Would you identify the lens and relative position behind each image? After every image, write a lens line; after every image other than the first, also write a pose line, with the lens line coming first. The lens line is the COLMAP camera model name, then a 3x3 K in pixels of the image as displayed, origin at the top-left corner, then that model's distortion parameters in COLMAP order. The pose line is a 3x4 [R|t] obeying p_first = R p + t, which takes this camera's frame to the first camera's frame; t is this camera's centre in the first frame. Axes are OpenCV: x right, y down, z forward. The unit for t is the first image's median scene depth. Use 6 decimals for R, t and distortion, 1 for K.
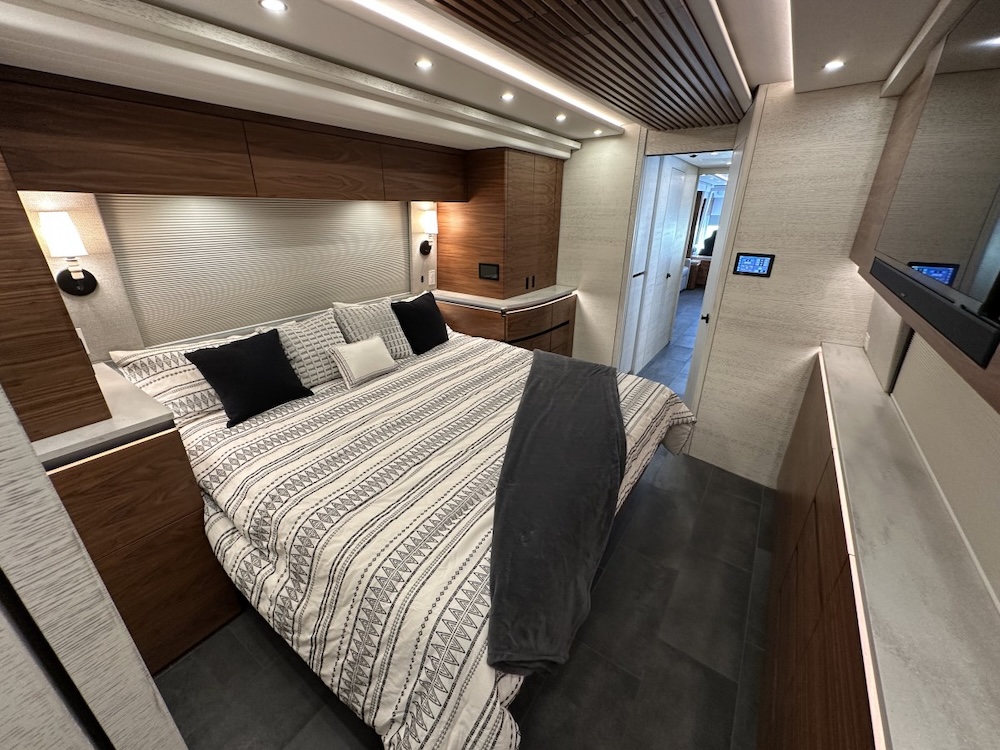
lens RADIAL K [[398.1, 0, 499.3], [0, 398.1, 373.3], [0, 0, 1]] dist [-0.001577, 0.000105]
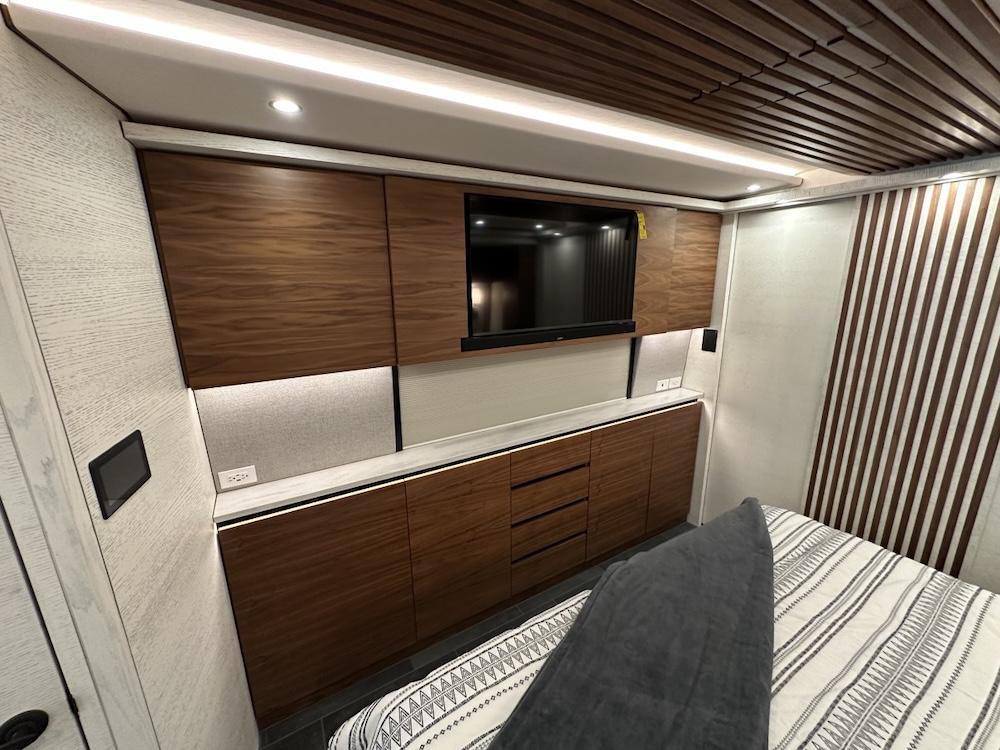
lens RADIAL K [[398.1, 0, 501.4], [0, 398.1, 374.3], [0, 0, 1]] dist [-0.001577, 0.000105]
pose [[-0.910503, -0.090542, 0.403467, 0.211108], [0.165807, 0.813912, 0.556826, -0.642802], [-0.378803, 0.573890, -0.726057, 1.394323]]
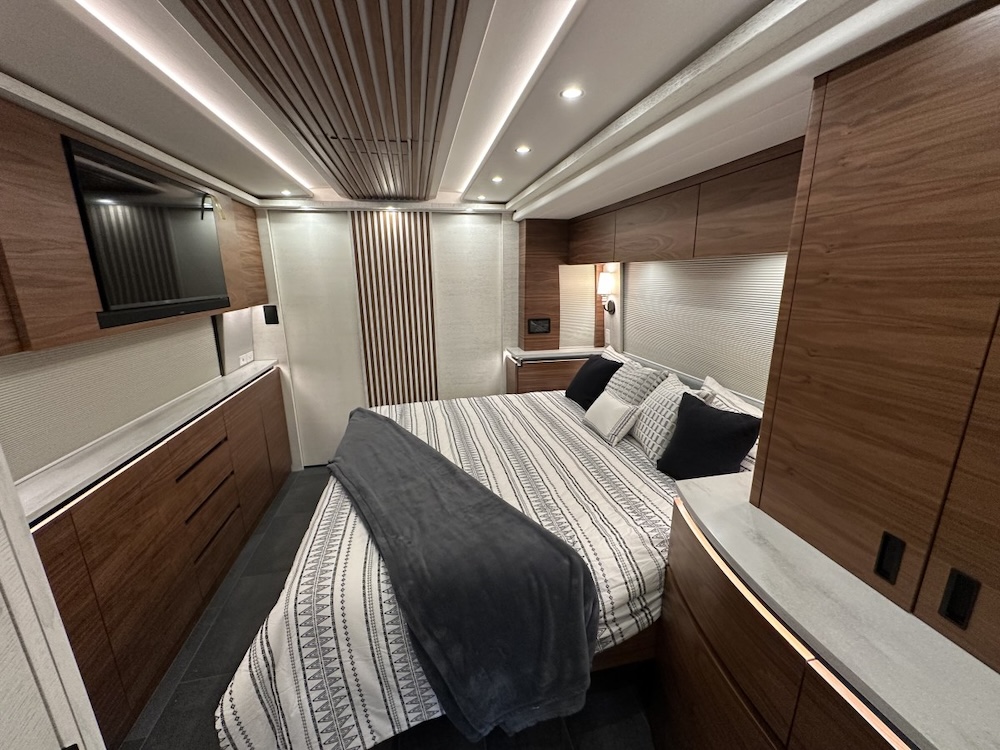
lens RADIAL K [[398.1, 0, 498.2], [0, 398.1, 374.2], [0, 0, 1]] dist [-0.001577, 0.000105]
pose [[-0.686062, 0.180251, -0.704861, 0.705382], [-0.269638, 0.836835, 0.476448, -0.686385], [0.675732, 0.516930, -0.525518, 1.698400]]
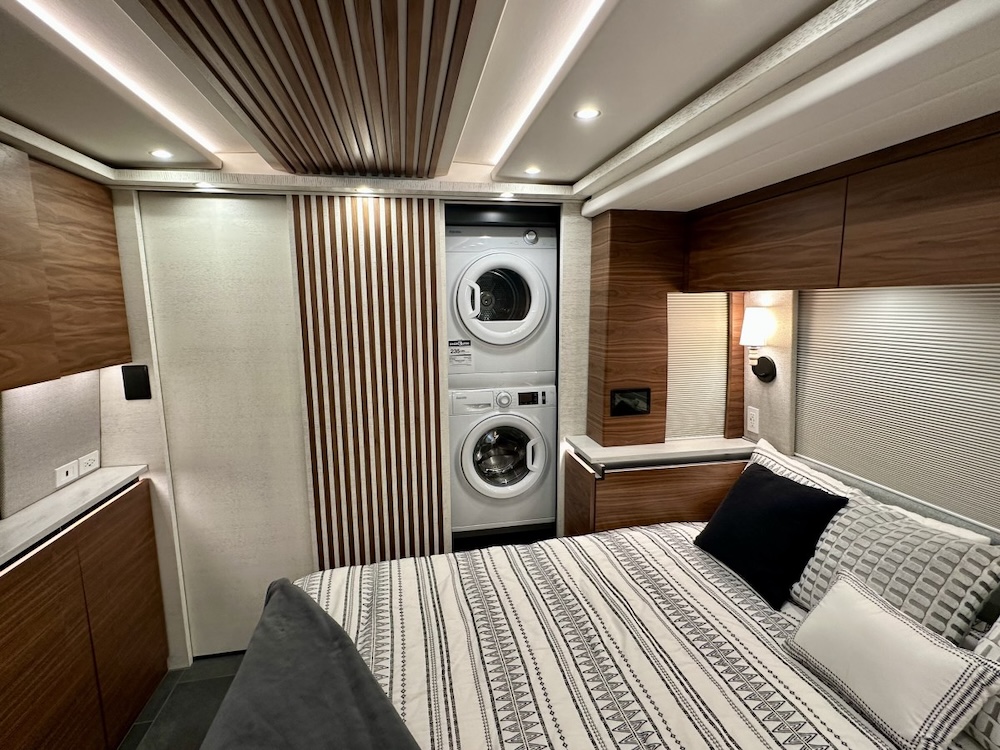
lens RADIAL K [[475.3, 0, 497.4], [0, 475.3, 376.1], [0, 0, 1]] dist [-0.003523, -0.000073]
pose [[-0.695227, 0.110546, -0.710239, 0.315282], [-0.268816, 0.876414, 0.399545, -0.491643], [0.666632, 0.468698, -0.579590, 1.179522]]
